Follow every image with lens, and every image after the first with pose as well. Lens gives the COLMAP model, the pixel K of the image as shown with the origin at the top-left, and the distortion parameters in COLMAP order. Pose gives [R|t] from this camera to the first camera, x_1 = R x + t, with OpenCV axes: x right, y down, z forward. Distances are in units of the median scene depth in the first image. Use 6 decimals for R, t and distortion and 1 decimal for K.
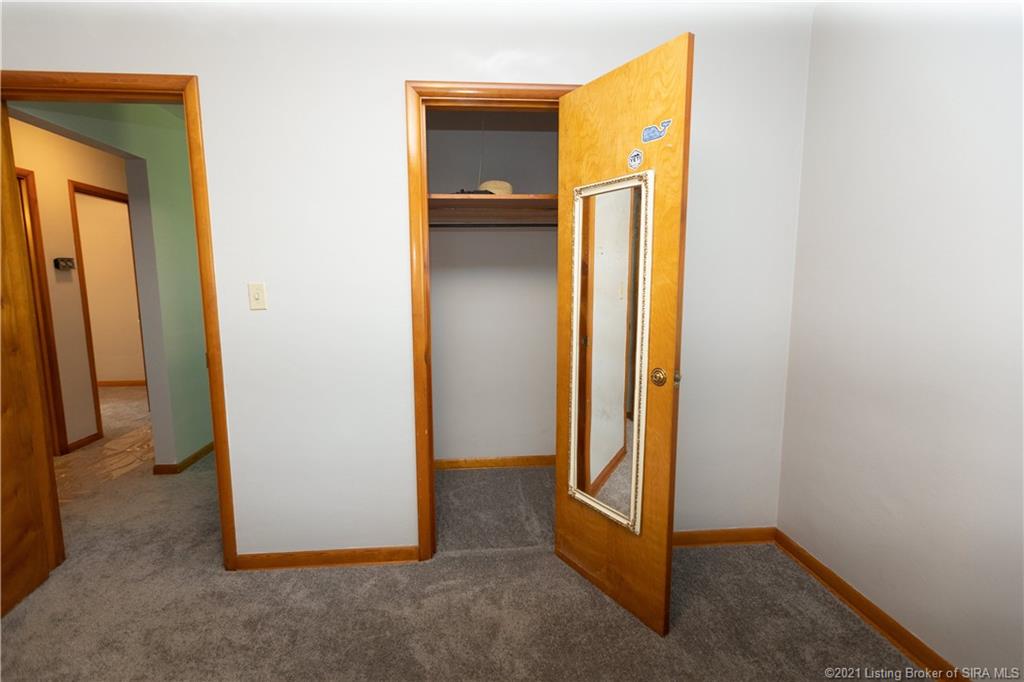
lens RADIAL K [[487.9, 0, 512.3], [0, 487.9, 337.3], [0, 0, 1]] dist [0.005778, -0.000886]
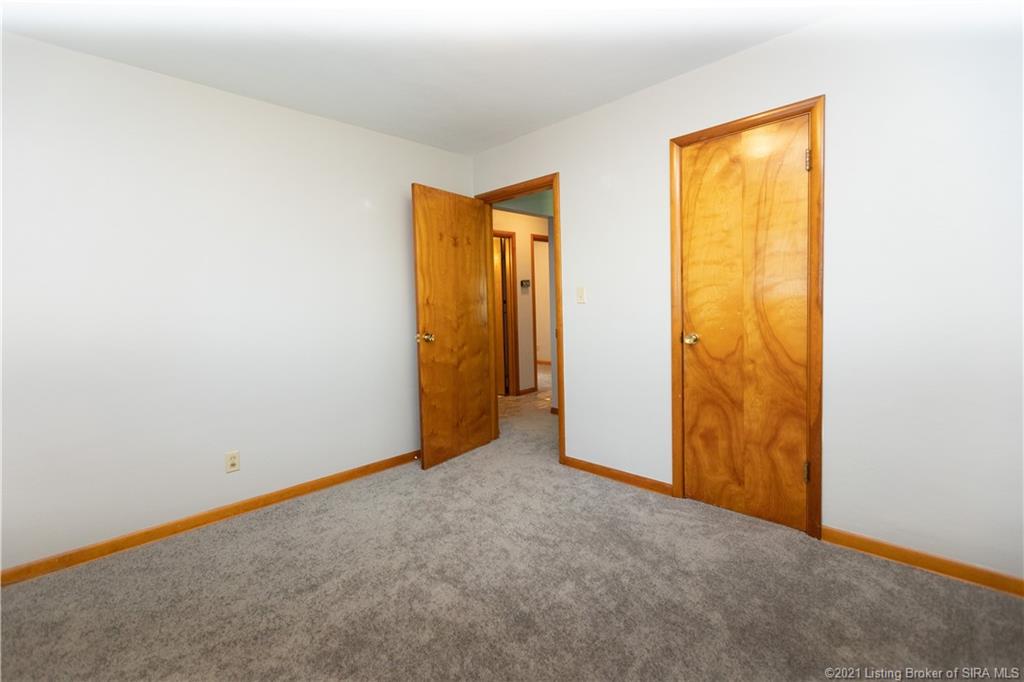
lens RADIAL K [[487.9, 0, 511.5], [0, 487.9, 339.9], [0, 0, 1]] dist [0.005778, -0.000886]
pose [[0.660993, 0.052245, -0.748571, 0.500206], [-0.079250, 0.996855, -0.000404, 0.074860], [0.746196, 0.059591, 0.663054, -0.223918]]
